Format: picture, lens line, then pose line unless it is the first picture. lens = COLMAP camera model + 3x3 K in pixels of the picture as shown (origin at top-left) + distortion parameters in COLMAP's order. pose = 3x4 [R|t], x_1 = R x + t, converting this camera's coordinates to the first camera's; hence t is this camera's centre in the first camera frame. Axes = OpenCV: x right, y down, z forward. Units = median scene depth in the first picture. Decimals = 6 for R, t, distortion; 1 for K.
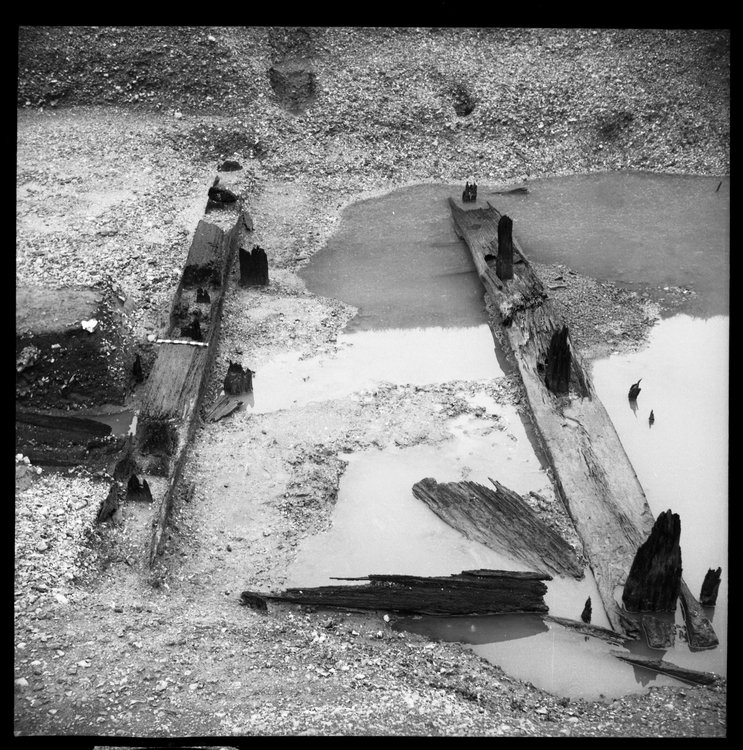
lens RADIAL K [[983.0, 0, 388.0], [0, 983.0, 399.0], [0, 0, 1]] dist [0.029003, -0.065519]
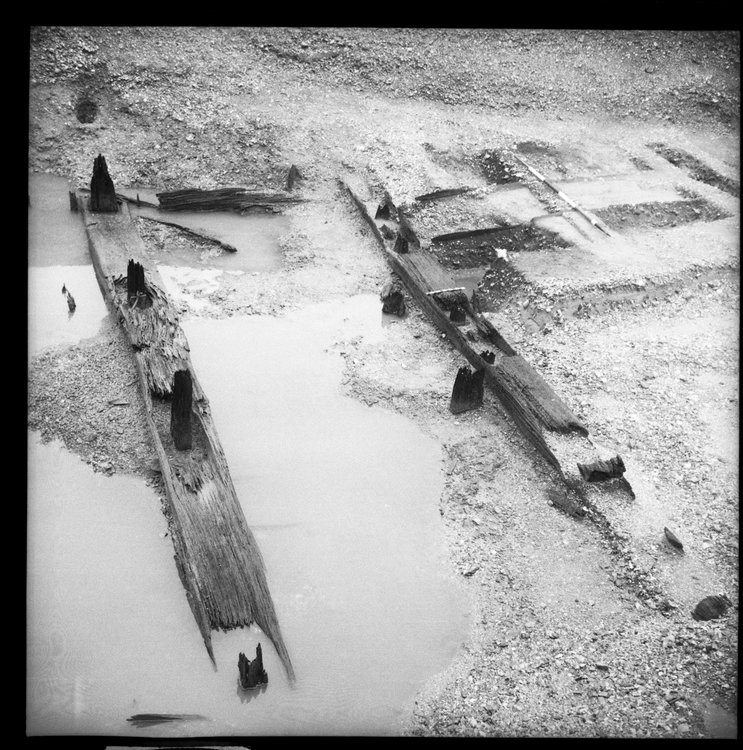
lens RADIAL K [[983.0, 0, 388.0], [0, 983.0, 399.0], [0, 0, 1]] dist [0.029003, -0.065519]
pose [[-0.953479, 0.081491, -0.290235, 0.152452], [-0.225893, 0.444399, 0.866880, -0.702853], [0.199623, 0.892115, -0.405317, 1.074718]]
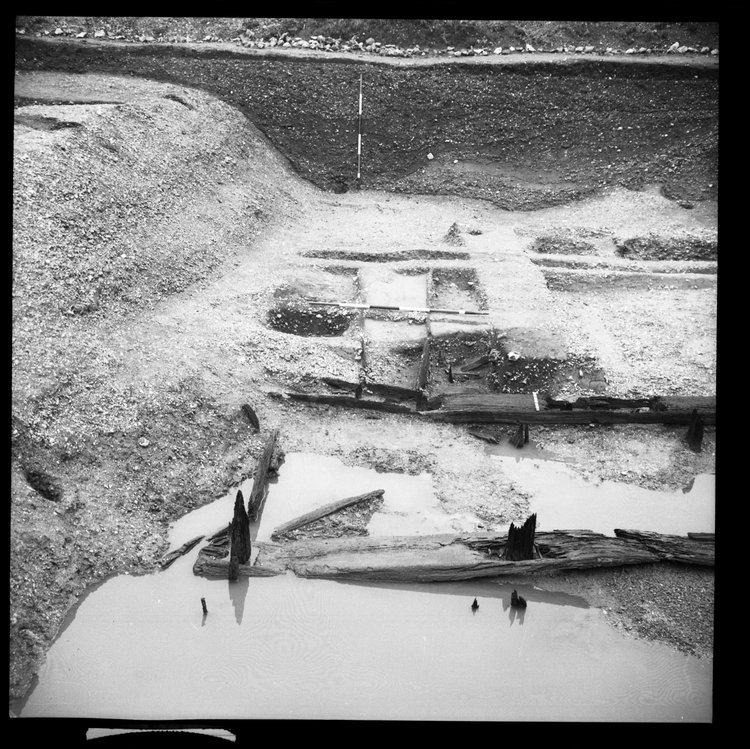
lens RADIAL K [[983.0, 0, 375.0], [0, 983.0, 374.5], [0, 0, 1]] dist [0.029003, -0.065519]
pose [[-0.054207, 0.388998, -0.919642, 0.715738], [-0.543334, 0.761224, 0.354015, -0.304536], [0.837765, 0.518863, 0.170092, 0.368037]]
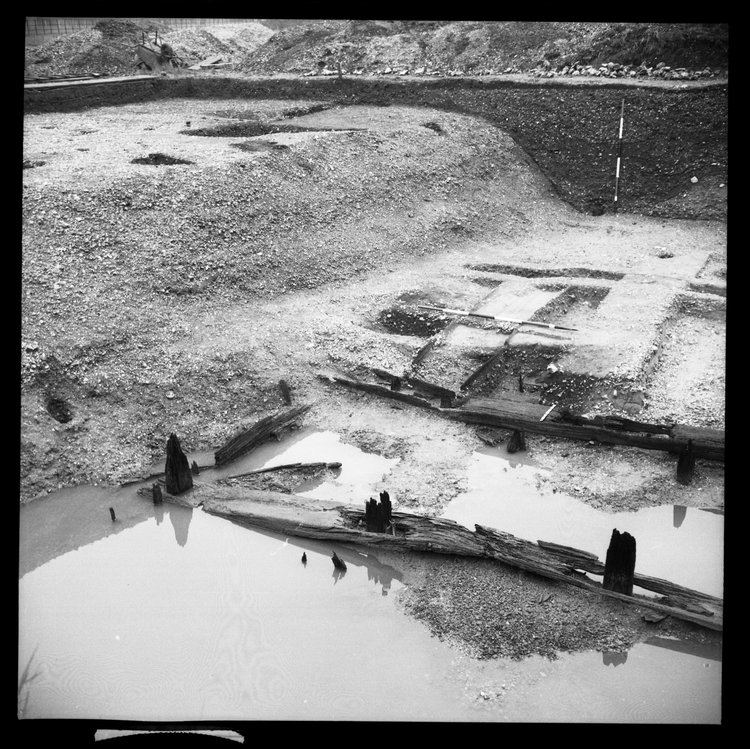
lens RADIAL K [[983.0, 0, 375.0], [0, 983.0, 374.5], [0, 0, 1]] dist [0.029003, -0.065519]
pose [[-0.536498, 0.326196, -0.778310, 0.672703], [-0.393133, 0.719482, 0.572532, -0.540444], [0.746737, 0.613141, -0.257763, 0.765340]]
